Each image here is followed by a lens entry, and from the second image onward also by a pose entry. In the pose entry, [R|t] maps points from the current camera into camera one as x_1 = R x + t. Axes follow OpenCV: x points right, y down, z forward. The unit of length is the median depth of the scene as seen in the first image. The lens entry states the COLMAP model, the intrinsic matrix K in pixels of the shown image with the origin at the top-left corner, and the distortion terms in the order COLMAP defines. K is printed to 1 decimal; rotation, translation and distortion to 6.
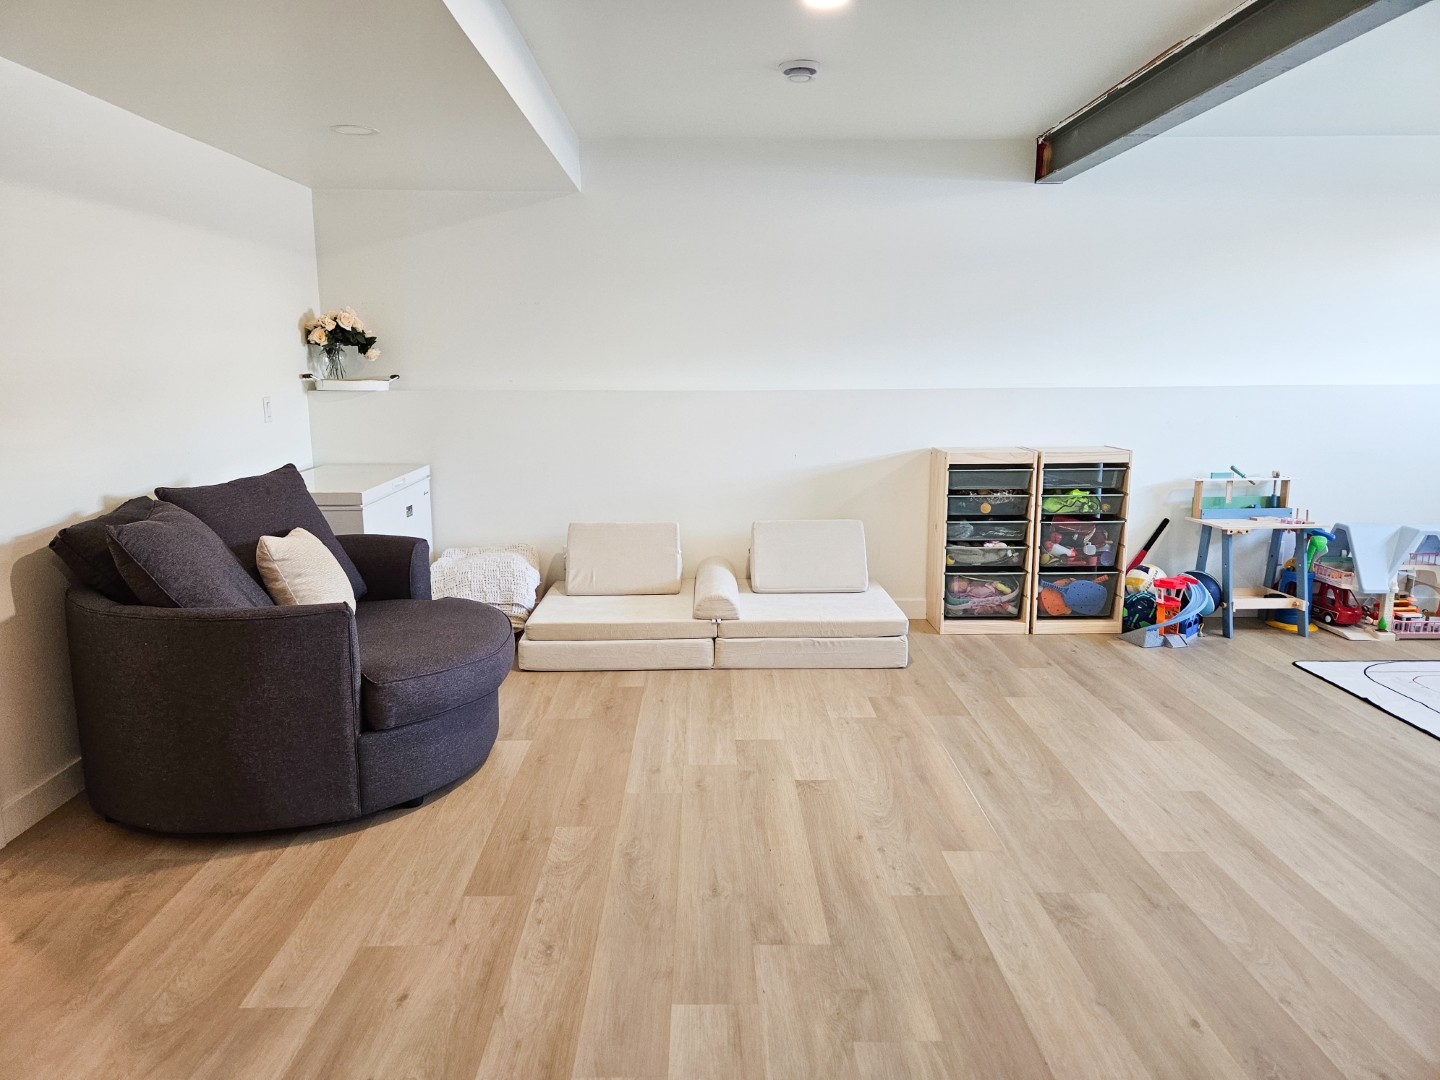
lens RADIAL K [[975.2, 0, 714.4], [0, 975.2, 529.0], [0, 0, 1]] dist [0.073771, -0.061518]
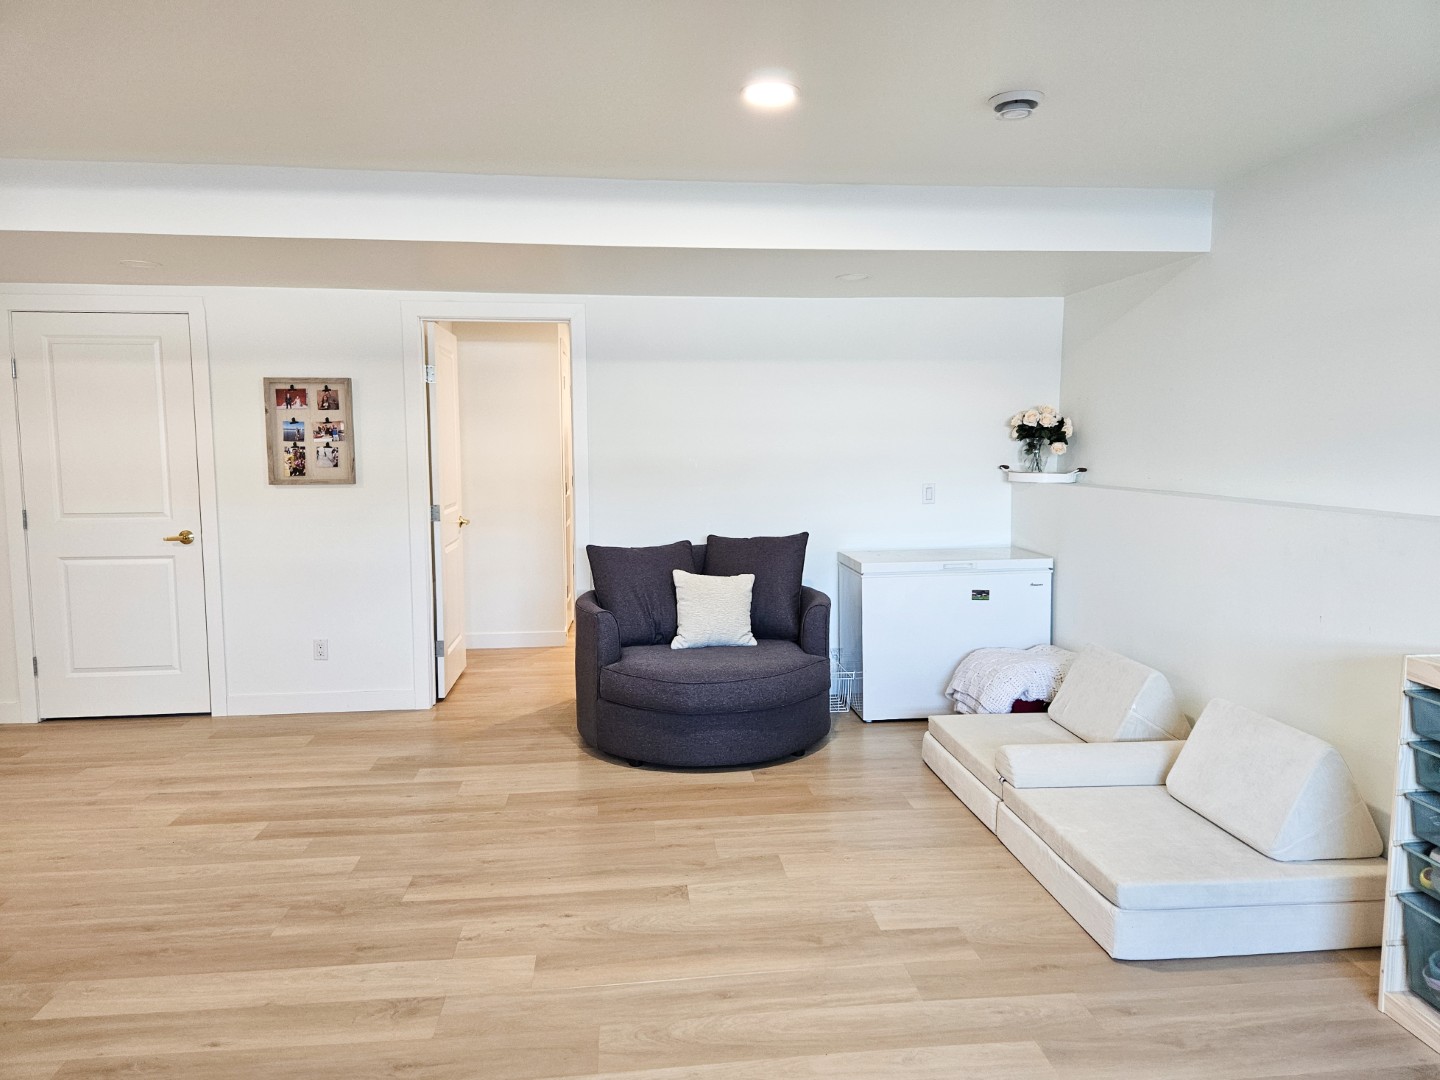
lens RADIAL K [[975.2, 0, 714.4], [0, 975.2, 529.0], [0, 0, 1]] dist [0.073771, -0.061518]
pose [[0.097557, 0.098767, -0.990317, 0.837889], [-0.165536, 0.982813, 0.081712, -0.150733], [0.981367, 0.155962, 0.112230, 0.688526]]
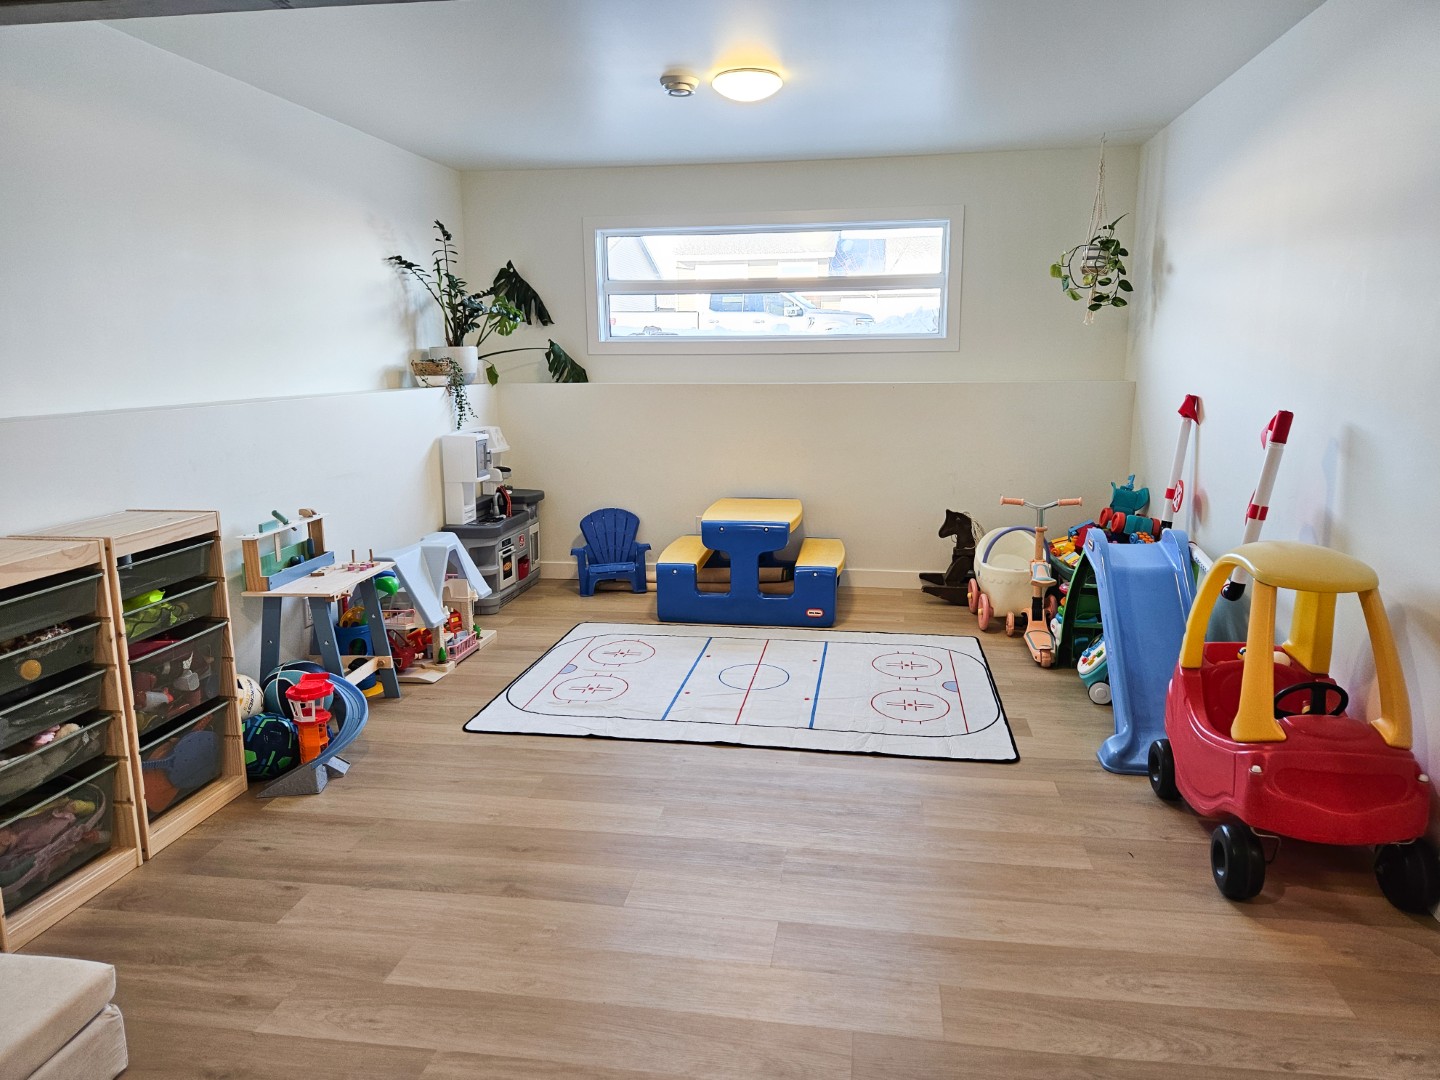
lens RADIAL K [[975.2, 0, 714.4], [0, 975.2, 529.0], [0, 0, 1]] dist [0.073771, -0.061518]
pose [[0.164967, -0.174205, 0.970793, -0.168106], [0.175991, 0.973681, 0.144817, -0.122731], [-0.970471, 0.146960, 0.191284, 0.673648]]
